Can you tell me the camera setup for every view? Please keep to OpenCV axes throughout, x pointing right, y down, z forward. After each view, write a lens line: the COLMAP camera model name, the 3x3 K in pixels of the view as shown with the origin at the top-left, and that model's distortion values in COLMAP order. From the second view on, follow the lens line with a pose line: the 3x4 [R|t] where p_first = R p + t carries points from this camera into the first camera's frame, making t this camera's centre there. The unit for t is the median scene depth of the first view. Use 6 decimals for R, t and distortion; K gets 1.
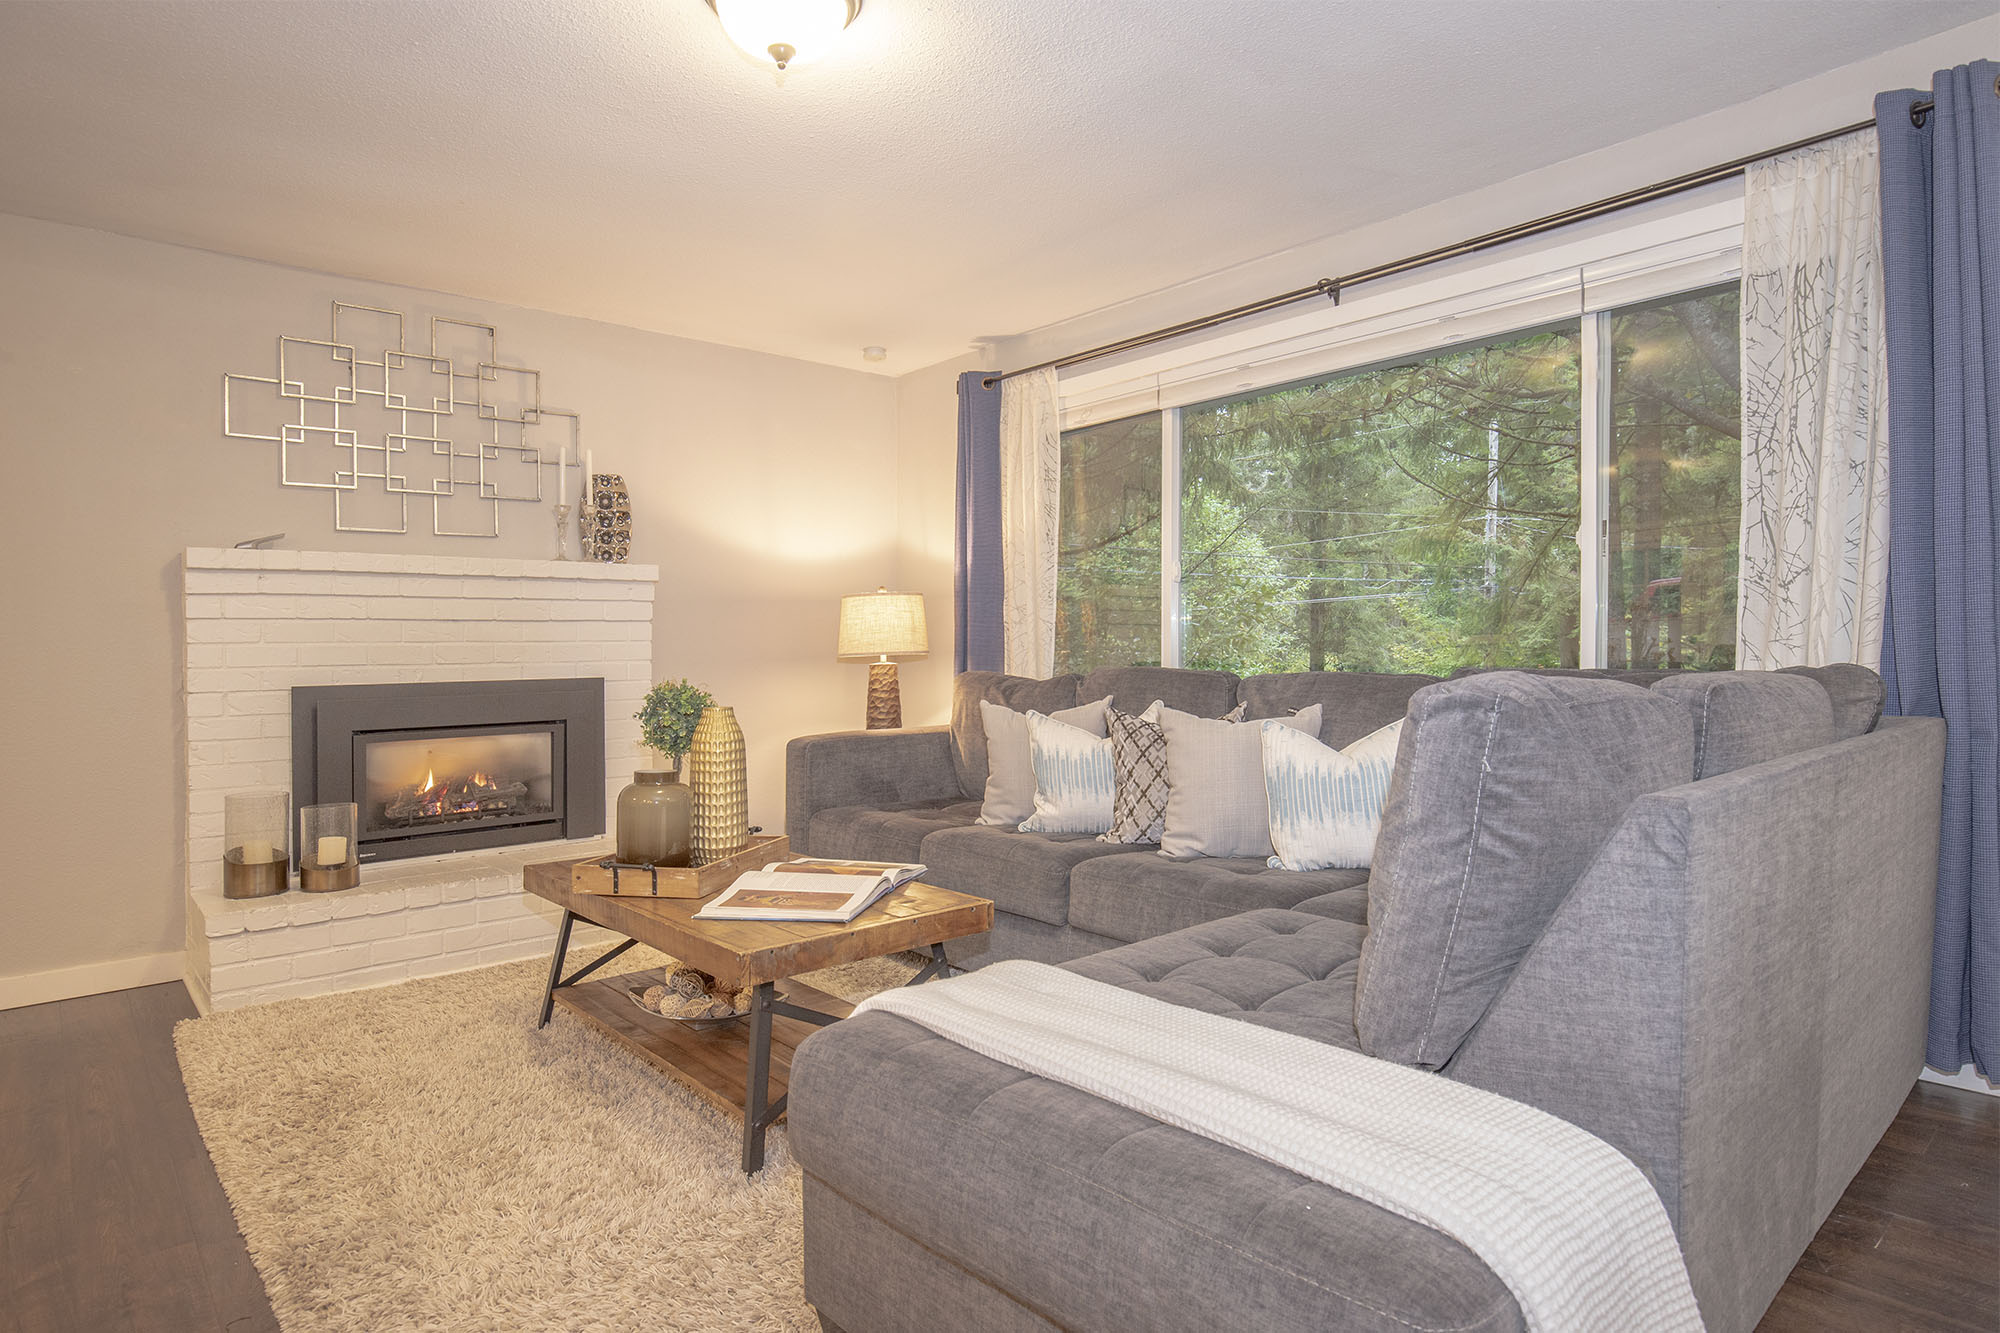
lens RADIAL K [[1091.4, 0, 1018.9], [0, 1091.4, 671.6], [0, 0, 1]] dist [-0.007385, -0.000116]
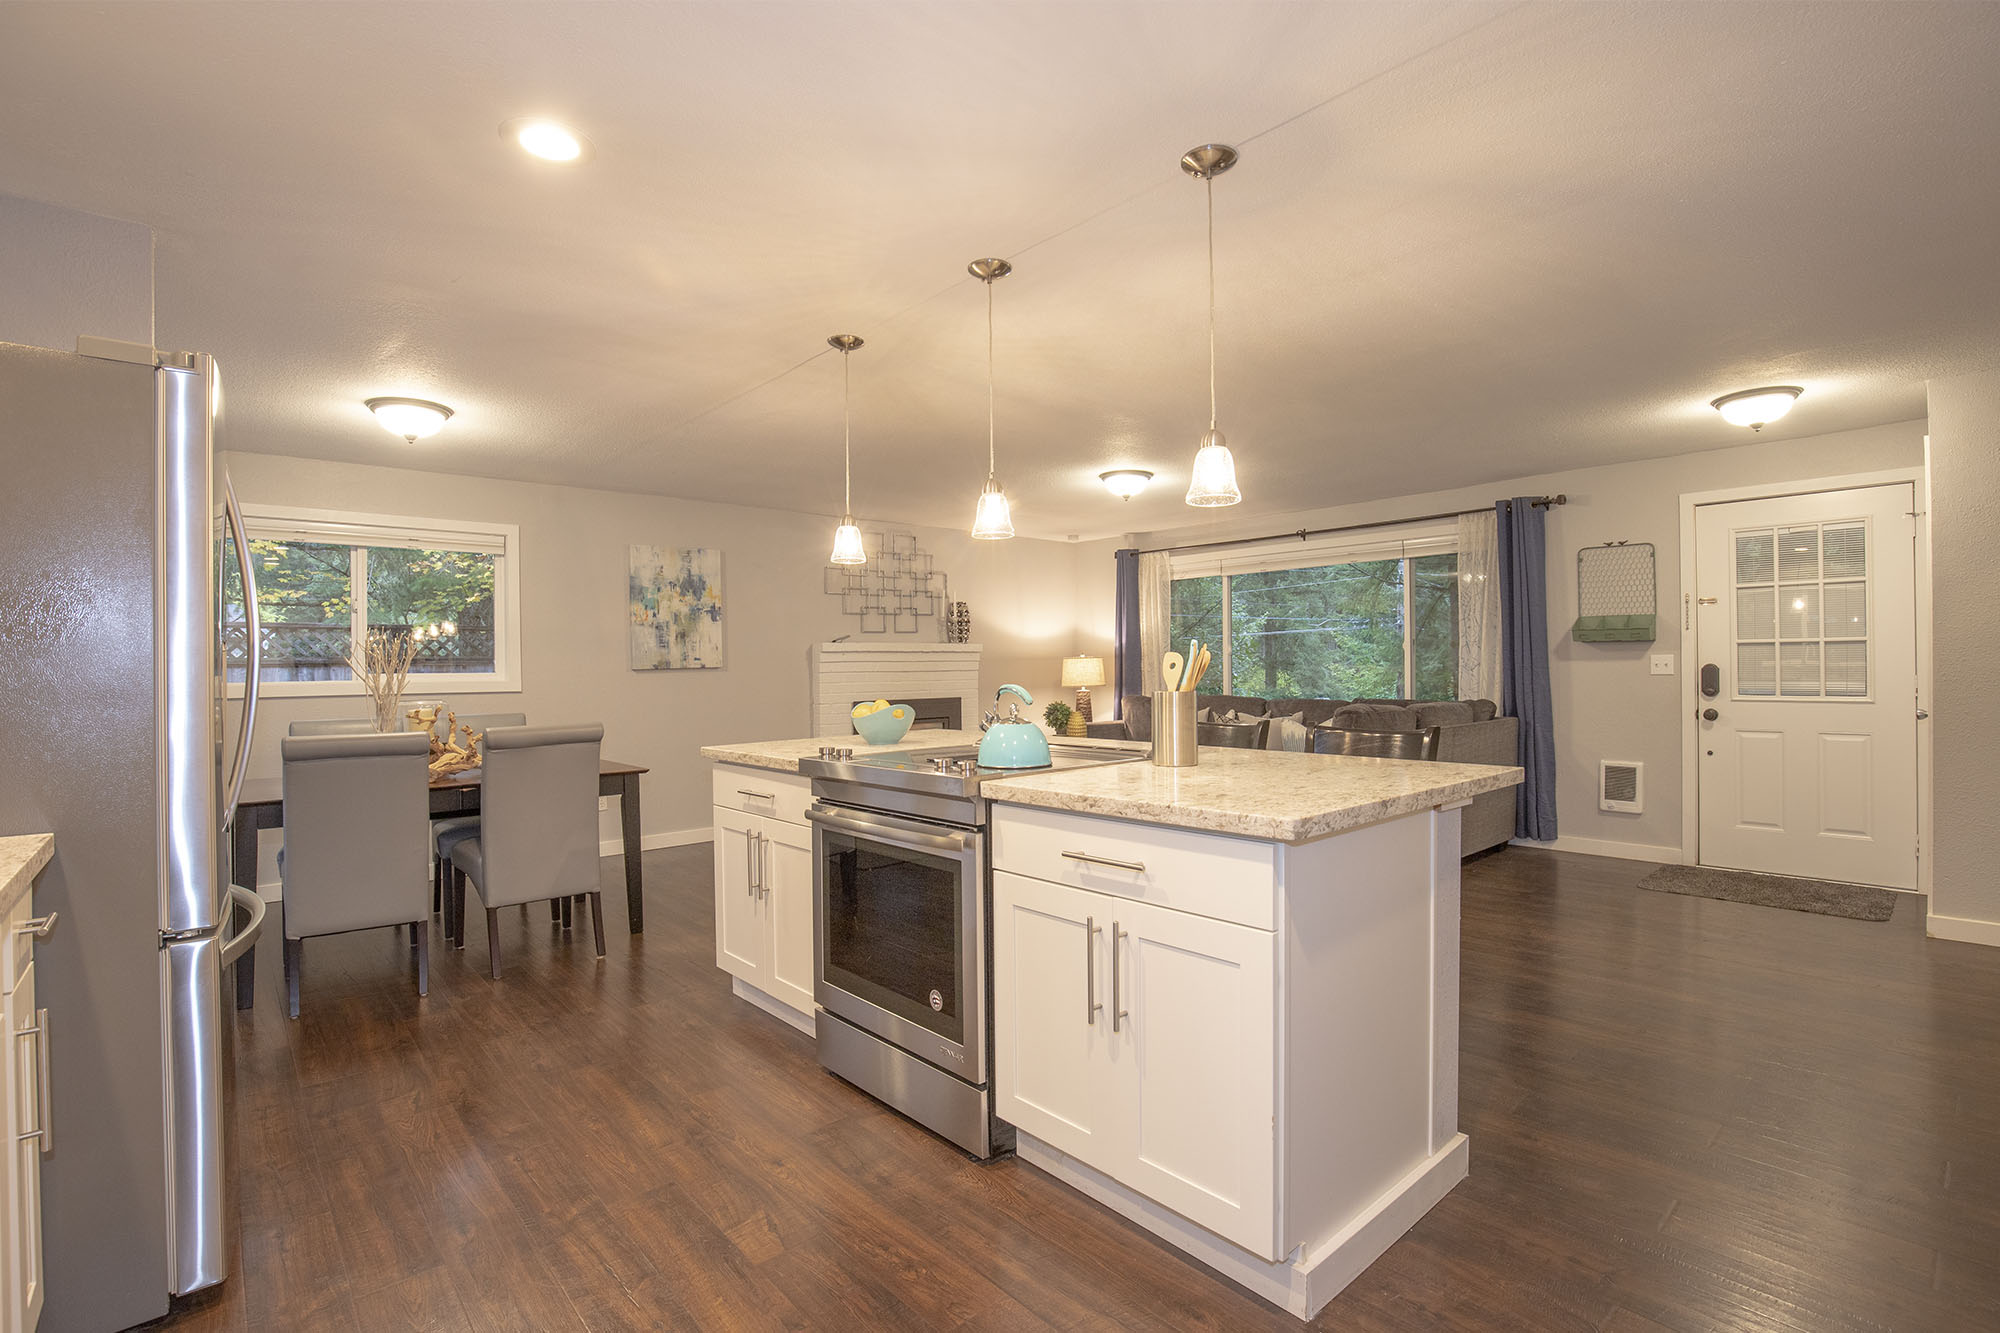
lens RADIAL K [[921.6, 0, 1009.2], [0, 921.6, 635.9], [0, 0, 1]] dist [-0.023907, -0.000534]
pose [[0.999973, 0.004942, -0.005354, -0.271248], [-0.005213, 0.998638, -0.051906, -0.021246], [0.005090, 0.051933, 0.998638, -0.790553]]
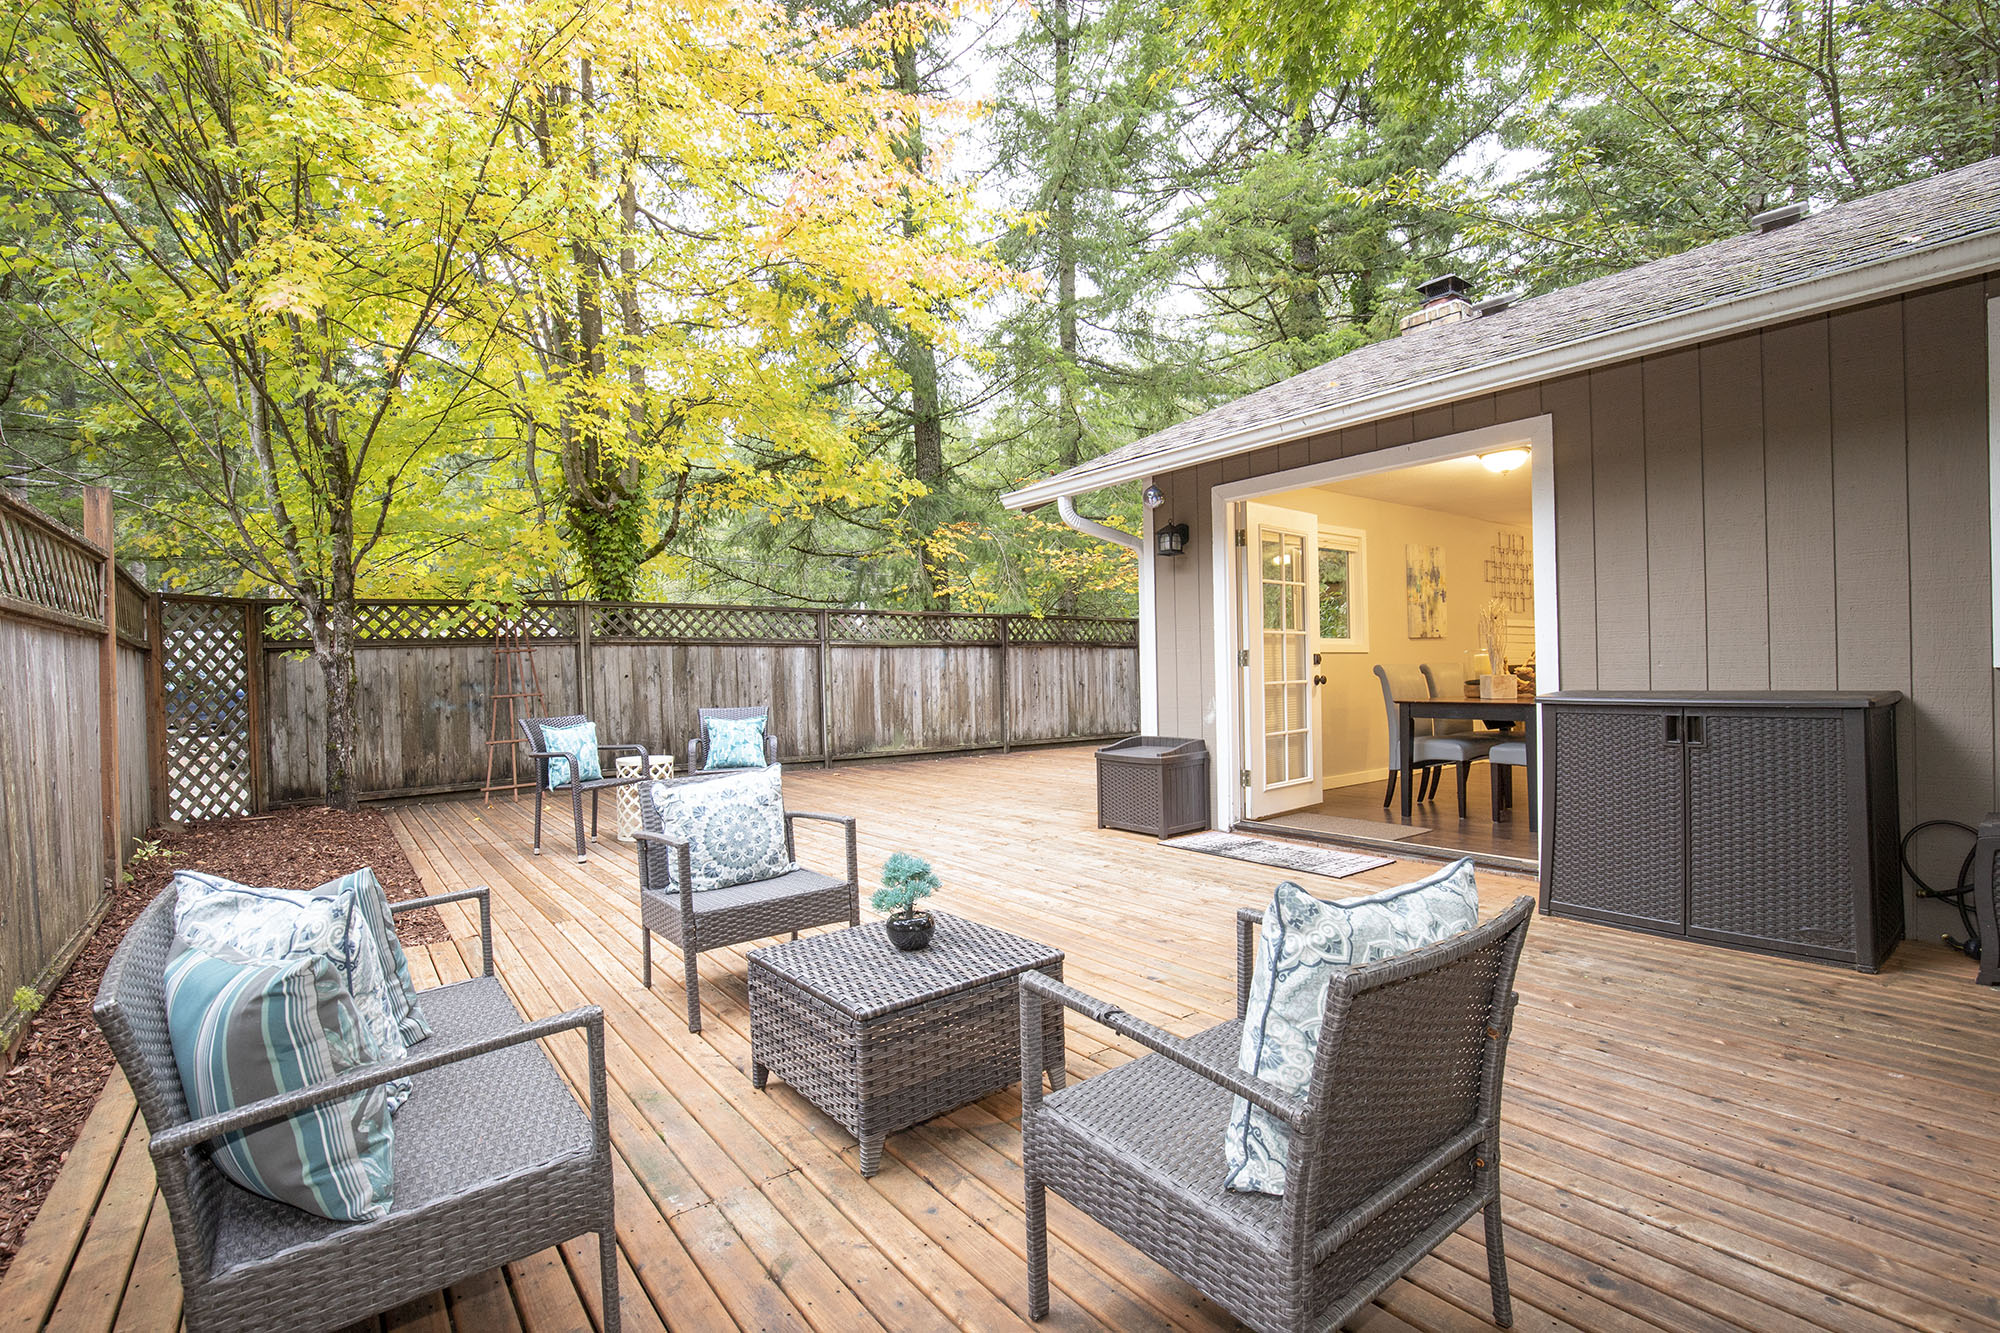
lens RADIAL K [[921.5, 0, 1000.0], [0, 921.5, 666.5], [0, 0, 1]] dist [-0.022162, -0.000148]
pose [[0.994900, -0.002533, -0.100834, -1.495585], [0.000803, 0.999852, -0.017194, 0.052350], [0.100862, 0.017025, 0.994755, -1.364543]]
